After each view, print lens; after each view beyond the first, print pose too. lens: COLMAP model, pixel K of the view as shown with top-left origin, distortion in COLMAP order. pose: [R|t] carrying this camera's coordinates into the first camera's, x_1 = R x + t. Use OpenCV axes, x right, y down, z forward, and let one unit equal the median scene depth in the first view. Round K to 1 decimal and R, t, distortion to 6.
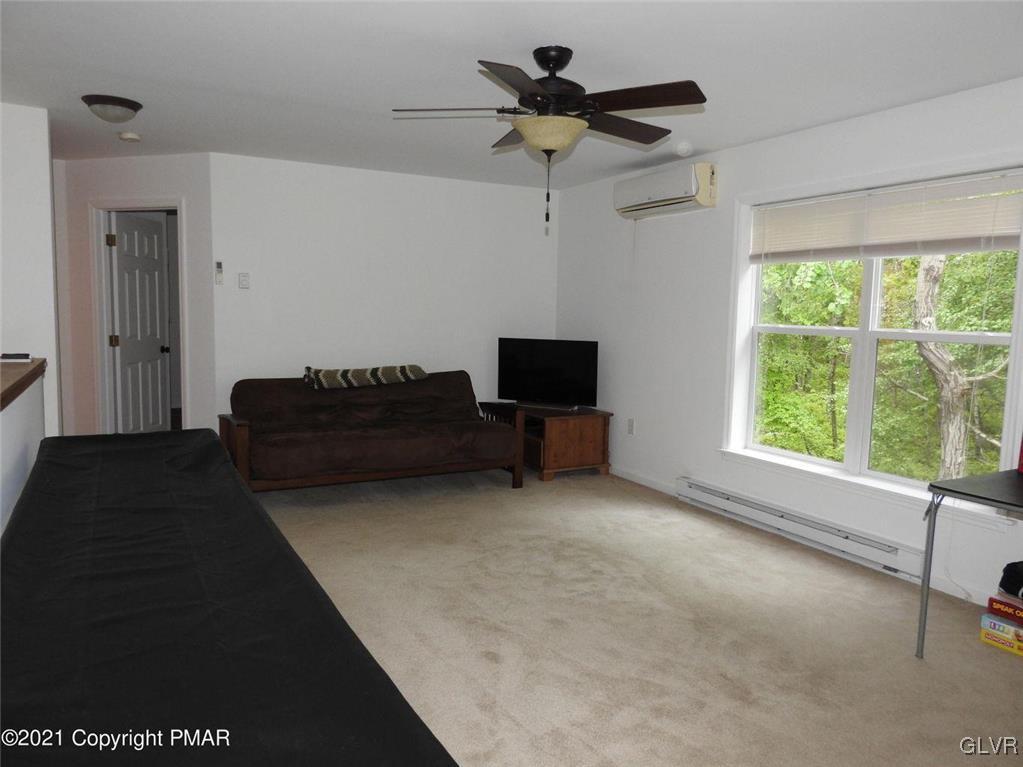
lens RADIAL K [[733.9, 0, 511.5], [0, 733.9, 383.5], [0, 0, 1]] dist [0.001129, -0.001360]
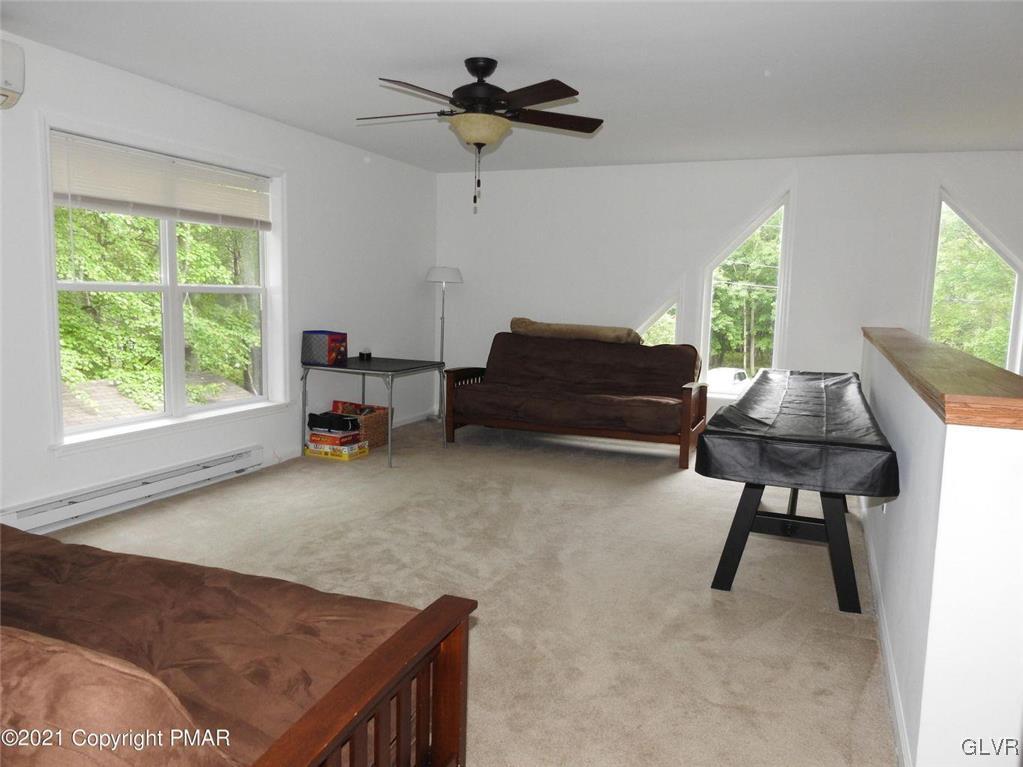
lens RADIAL K [[733.9, 0, 511.5], [0, 733.9, 383.5], [0, 0, 1]] dist [0.001129, -0.001360]
pose [[-0.620343, -0.149805, 0.769892, -0.685476], [0.023178, 0.977660, 0.208909, -0.143619], [-0.783988, 0.147440, -0.603012, 1.253349]]
